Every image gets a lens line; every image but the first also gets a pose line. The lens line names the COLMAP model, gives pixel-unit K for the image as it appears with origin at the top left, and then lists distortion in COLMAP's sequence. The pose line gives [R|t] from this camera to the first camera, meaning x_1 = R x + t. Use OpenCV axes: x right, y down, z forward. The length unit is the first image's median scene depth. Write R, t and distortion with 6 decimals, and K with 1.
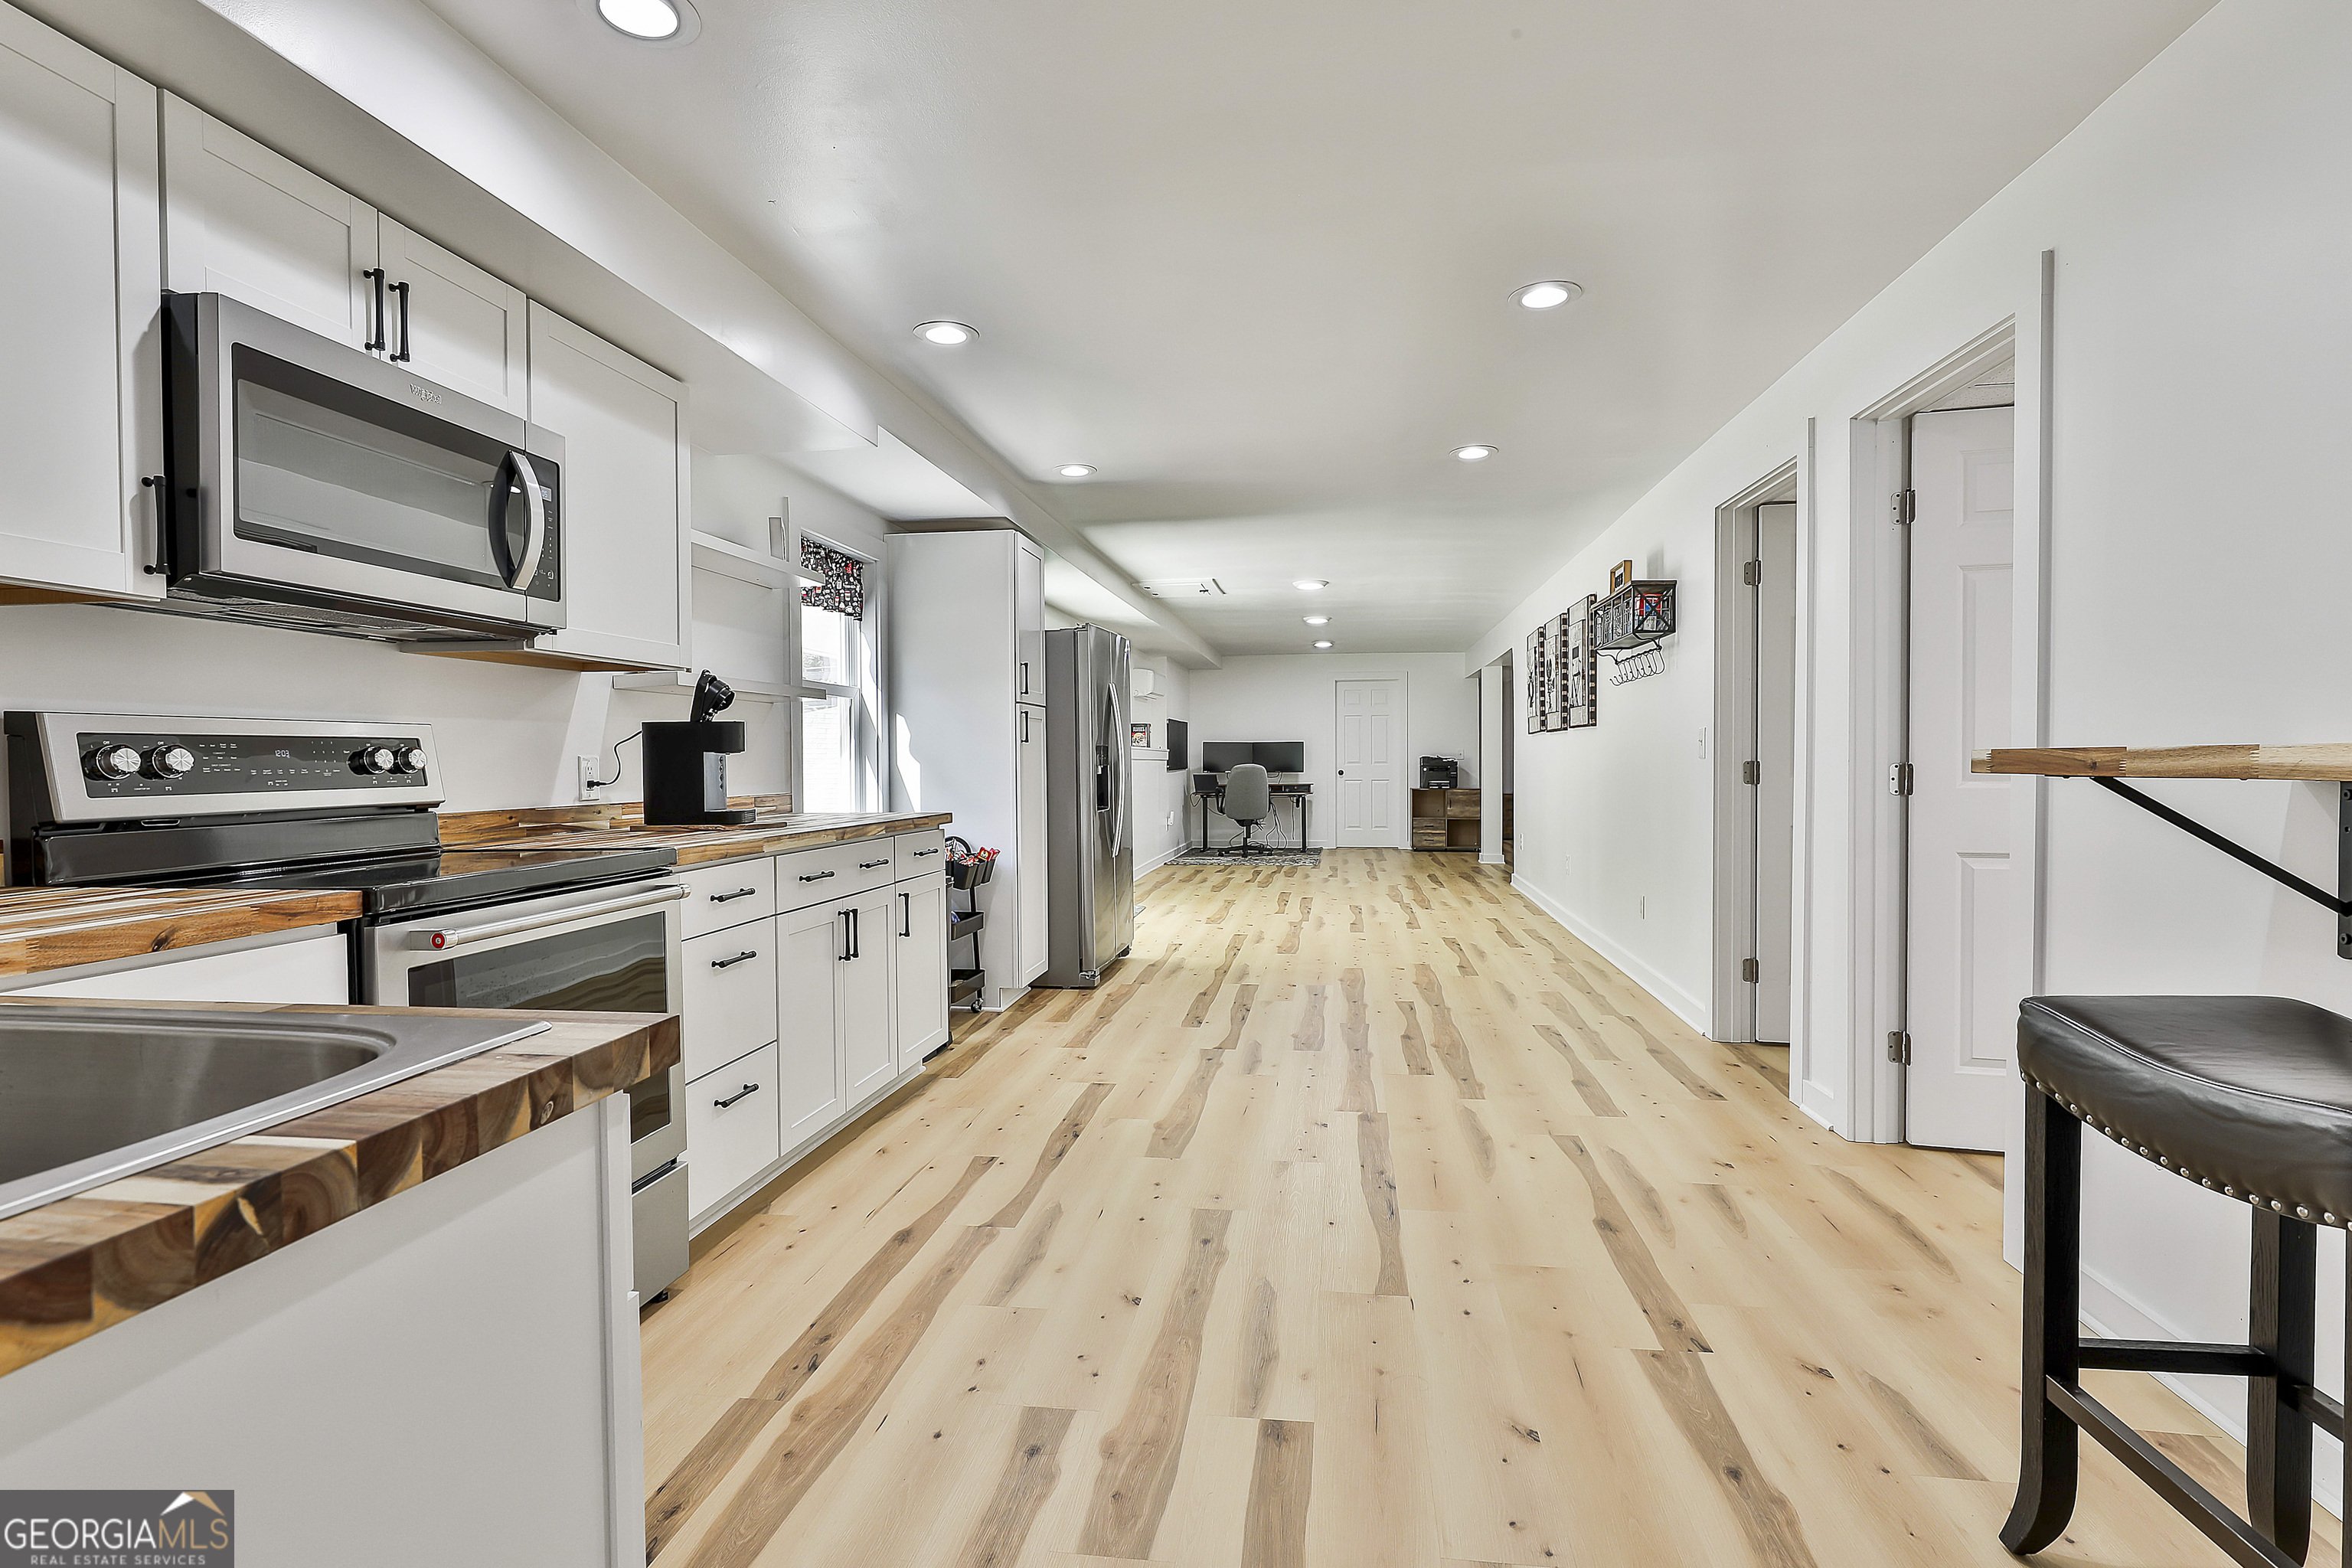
lens RADIAL K [[1129.5, 0, 1177.3], [0, 1129.5, 763.8], [0, 0, 1]] dist [-0.001331, -0.000124]
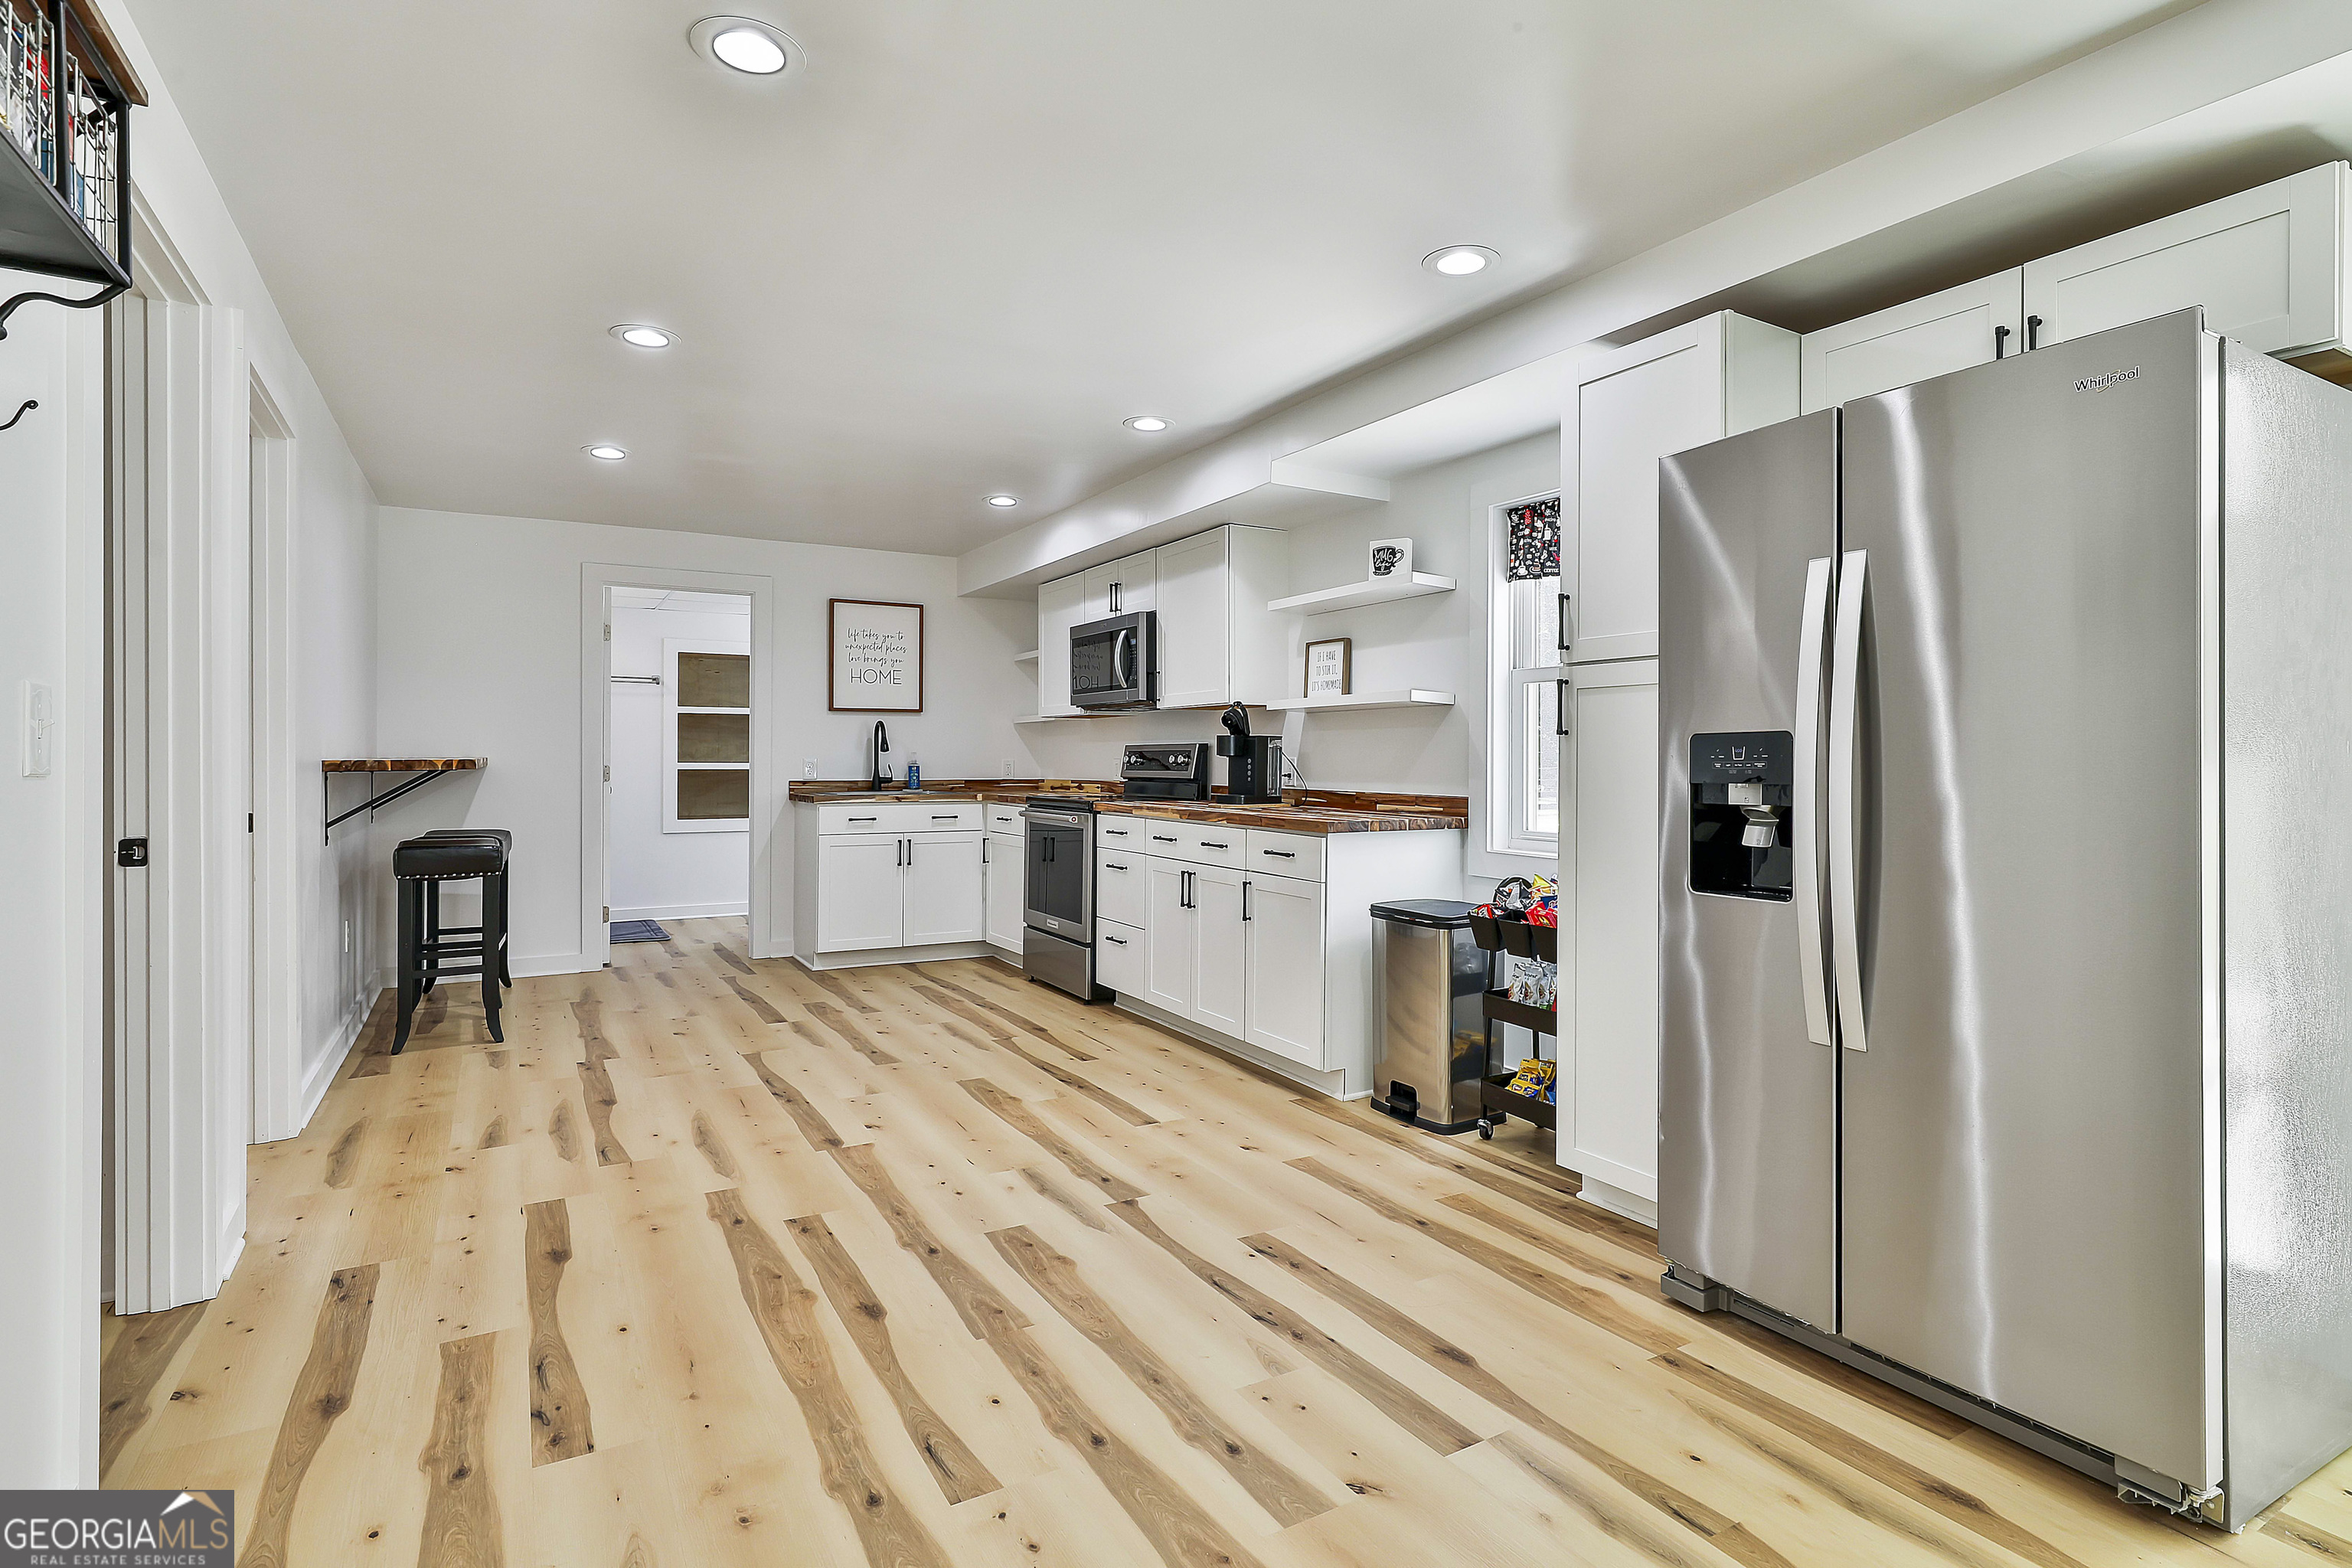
lens RADIAL K [[1129.5, 0, 1177.3], [0, 1129.5, 763.8], [0, 0, 1]] dist [-0.001331, -0.000124]
pose [[-0.776943, 0.007925, -0.629521, 0.522471], [0.000703, 0.999931, 0.011721, -0.015827], [0.629571, 0.008664, -0.776895, 1.859971]]
